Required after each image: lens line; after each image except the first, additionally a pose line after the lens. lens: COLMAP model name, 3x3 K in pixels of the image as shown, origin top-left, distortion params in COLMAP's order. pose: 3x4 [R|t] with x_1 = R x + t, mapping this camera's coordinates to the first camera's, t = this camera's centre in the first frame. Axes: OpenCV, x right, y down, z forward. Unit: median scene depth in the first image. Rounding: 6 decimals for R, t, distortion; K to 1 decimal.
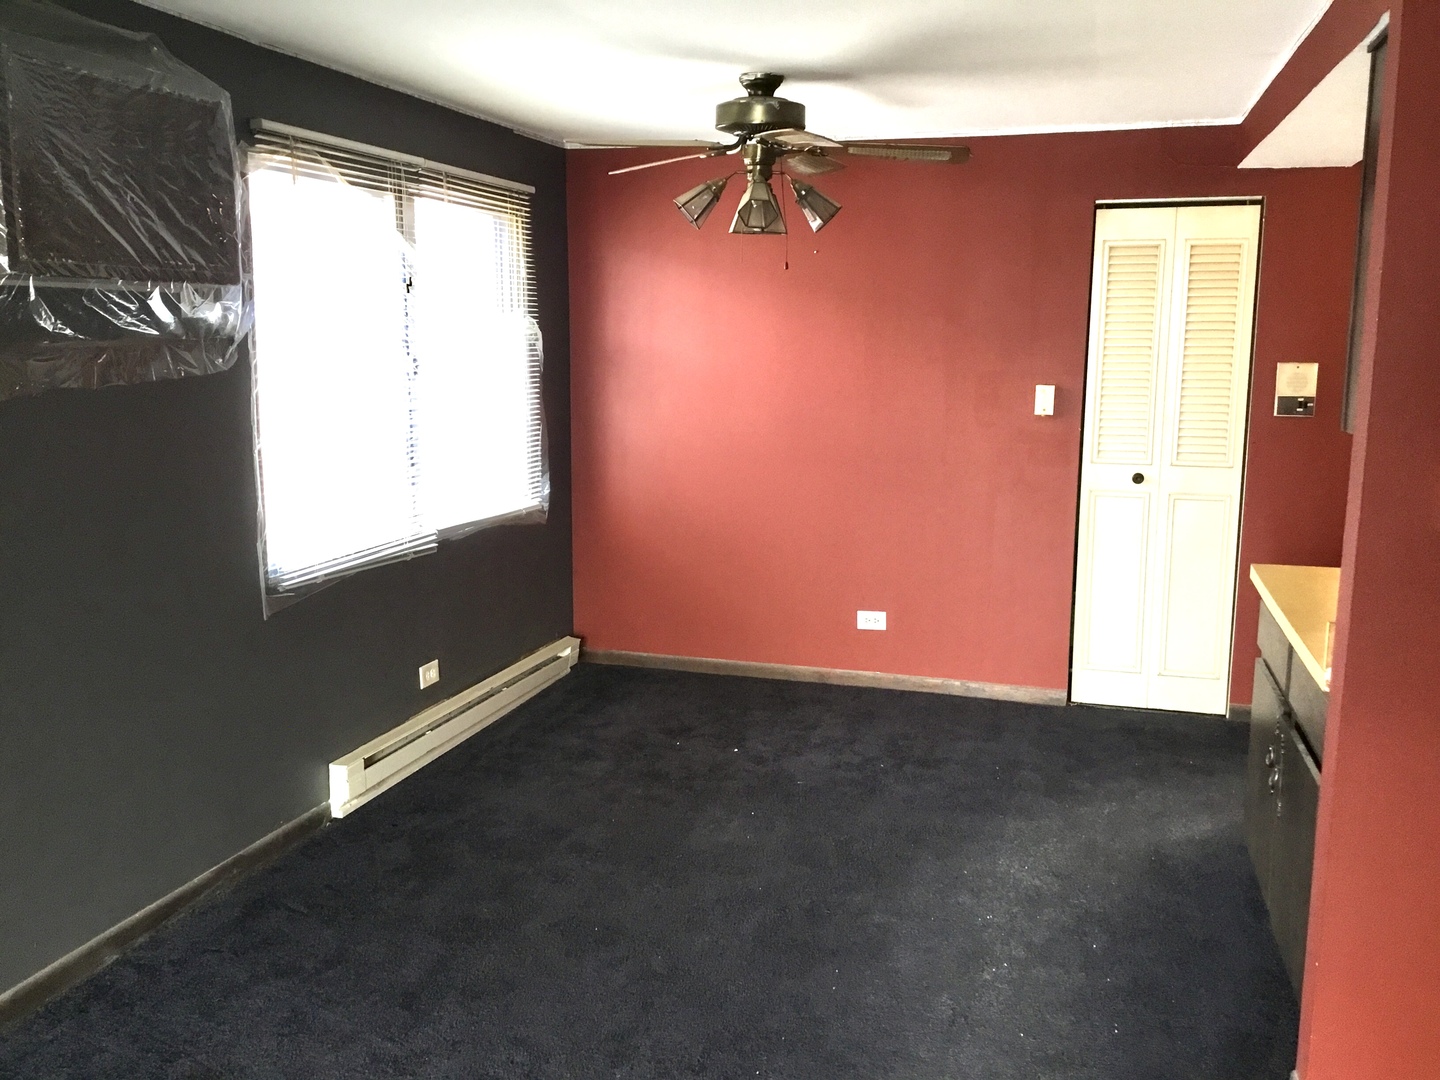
lens RADIAL K [[1290.1, 0, 729.3], [0, 1290.1, 533.7], [0, 0, 1]] dist [0.106423, -0.177412]
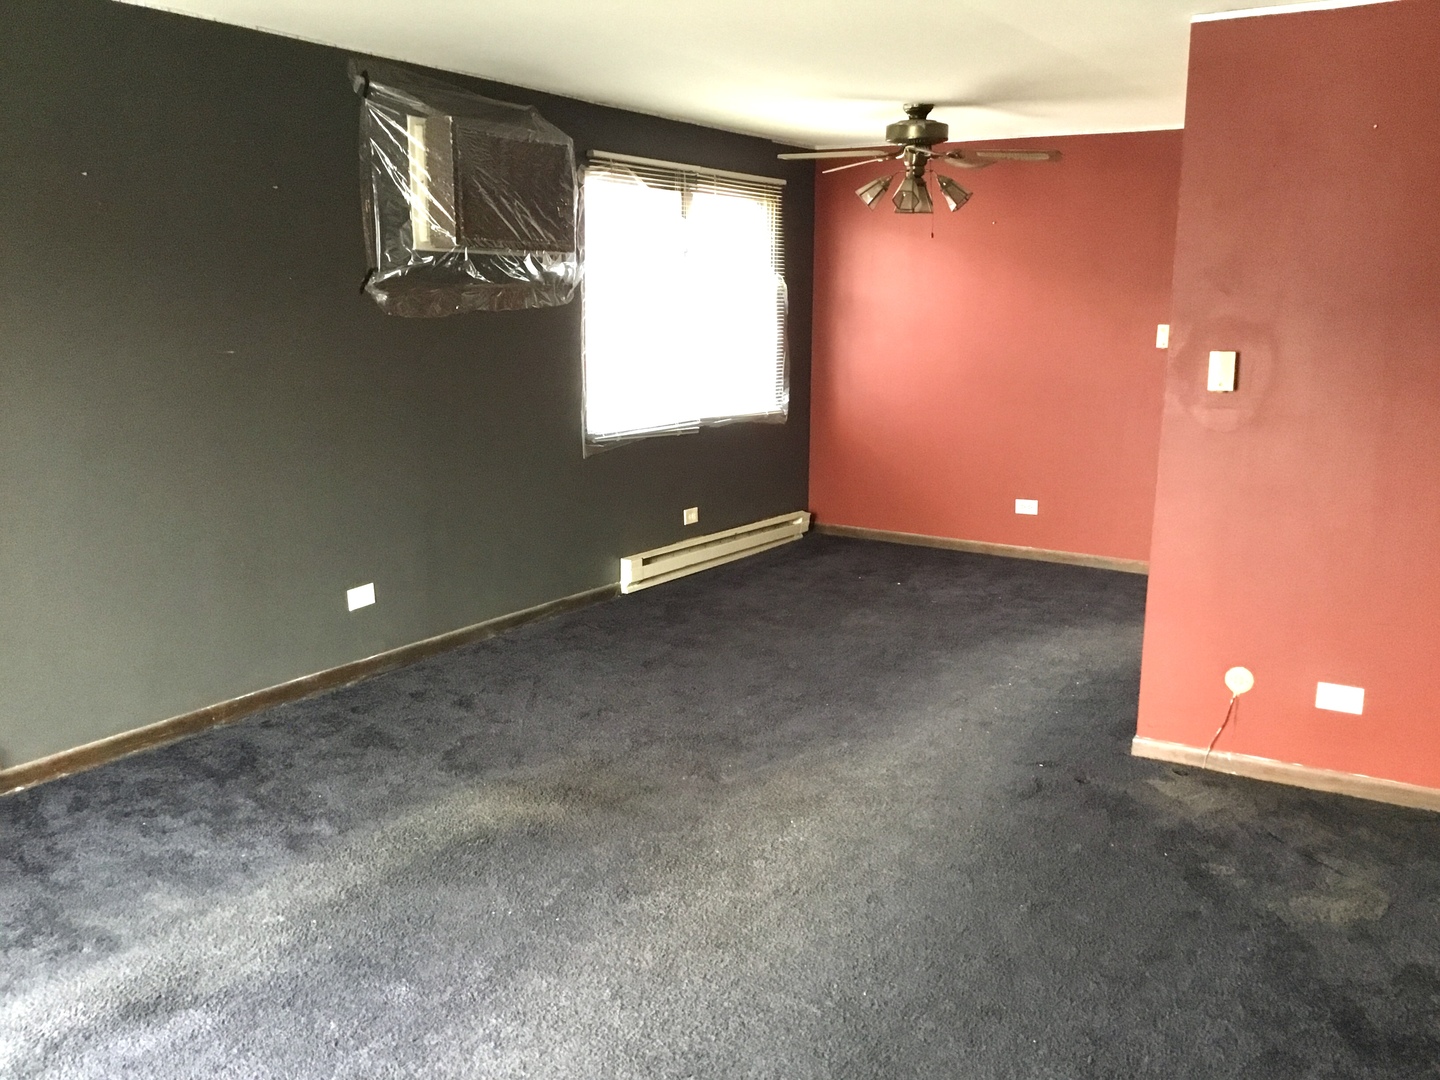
lens RADIAL K [[1290.1, 0, 729.3], [0, 1290.1, 533.7], [0, 0, 1]] dist [0.106423, -0.177412]
pose [[0.963210, 0.051566, -0.263756, 0.238608], [-0.045169, 0.998521, 0.030265, 0.096915], [0.264927, -0.017238, 0.964114, -0.488790]]
